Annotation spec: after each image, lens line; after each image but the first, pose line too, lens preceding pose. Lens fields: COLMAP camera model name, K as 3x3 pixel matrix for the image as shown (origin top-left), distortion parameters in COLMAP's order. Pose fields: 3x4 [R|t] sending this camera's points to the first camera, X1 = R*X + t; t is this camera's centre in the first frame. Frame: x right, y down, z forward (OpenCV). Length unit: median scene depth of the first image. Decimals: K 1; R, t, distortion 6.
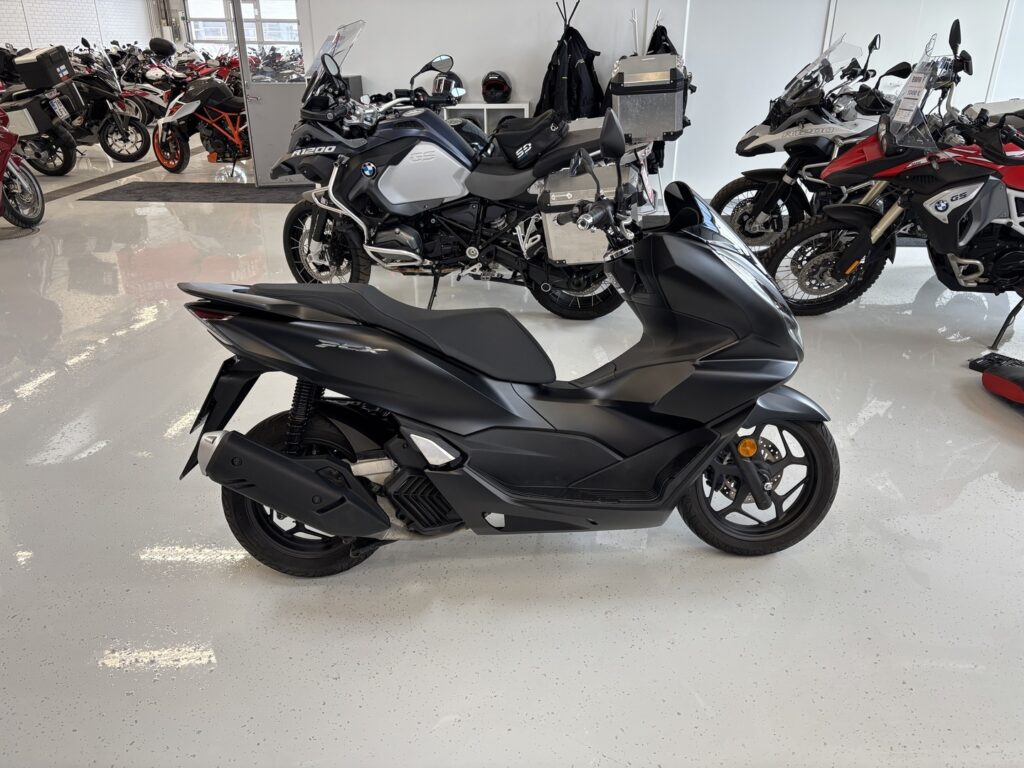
lens RADIAL K [[775.0, 0, 512.0], [0, 775.0, 384.0], [0, 0, 1]] dist [0.005250, 0.004717]
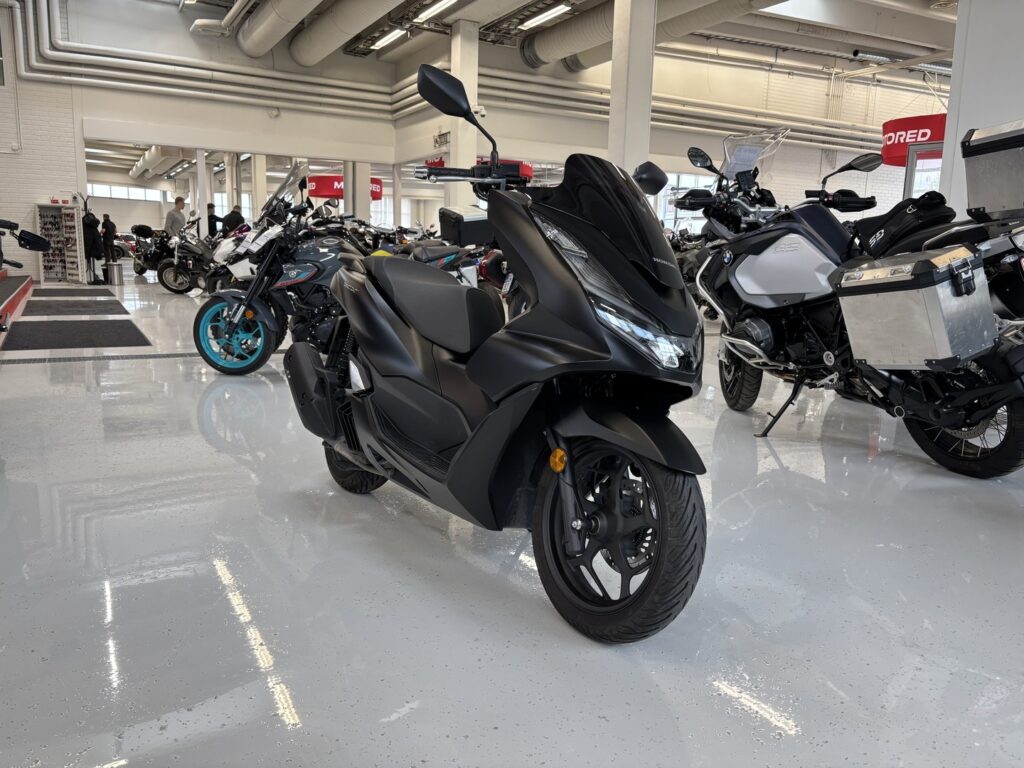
lens RADIAL K [[775.0, 0, 512.0], [0, 775.0, 384.0], [0, 0, 1]] dist [0.005250, 0.004717]
pose [[0.577729, 0.148011, -0.802697, 0.463912], [-0.339646, 0.937830, -0.071527, 0.042006], [0.742206, 0.313956, 0.592083, 0.239338]]
